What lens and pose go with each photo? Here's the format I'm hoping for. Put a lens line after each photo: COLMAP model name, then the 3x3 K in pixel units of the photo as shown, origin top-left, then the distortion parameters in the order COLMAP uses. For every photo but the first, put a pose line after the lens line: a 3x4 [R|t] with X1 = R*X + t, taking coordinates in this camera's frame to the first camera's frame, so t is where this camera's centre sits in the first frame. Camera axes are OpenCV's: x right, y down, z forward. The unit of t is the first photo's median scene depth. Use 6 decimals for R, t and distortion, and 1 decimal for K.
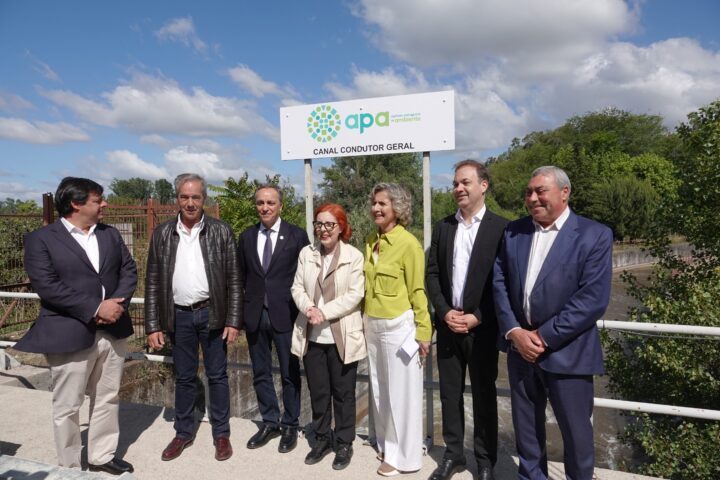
lens RADIAL K [[494.2, 0, 360.0], [0, 494.2, 240.0], [0, 0, 1]] dist [0.000434, 0.002473]
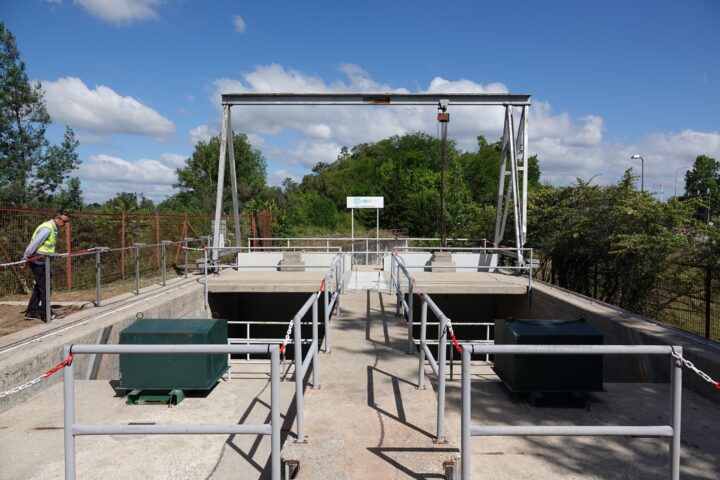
lens RADIAL K [[494.2, 0, 360.0], [0, 494.2, 240.0], [0, 0, 1]] dist [0.000434, 0.002473]
pose [[0.940871, -0.000320, 0.338764, -1.645208], [-0.000001, 1.000000, 0.000945, 0.154136], [-0.338764, -0.000890, 0.940871, -3.466143]]
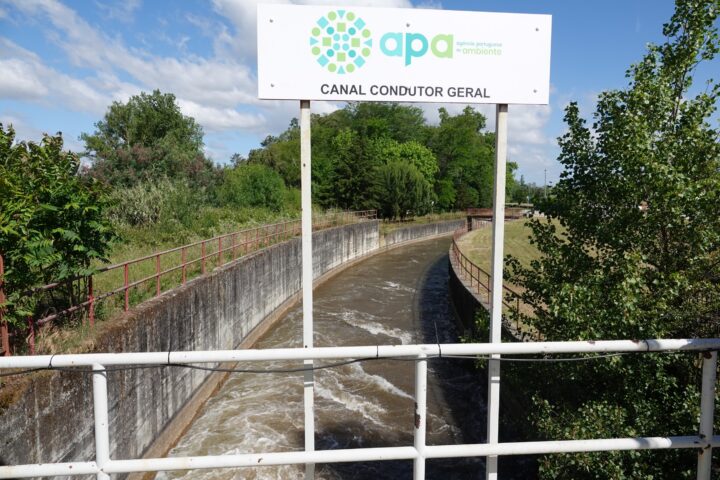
lens RADIAL K [[494.2, 0, 360.0], [0, 494.2, 240.0], [0, 0, 1]] dist [0.000434, 0.002473]
pose [[0.903950, -0.021760, 0.427084, -0.309583], [0.002557, 0.998962, 0.045487, -0.024992], [-0.427630, -0.040026, 0.903067, 0.443746]]
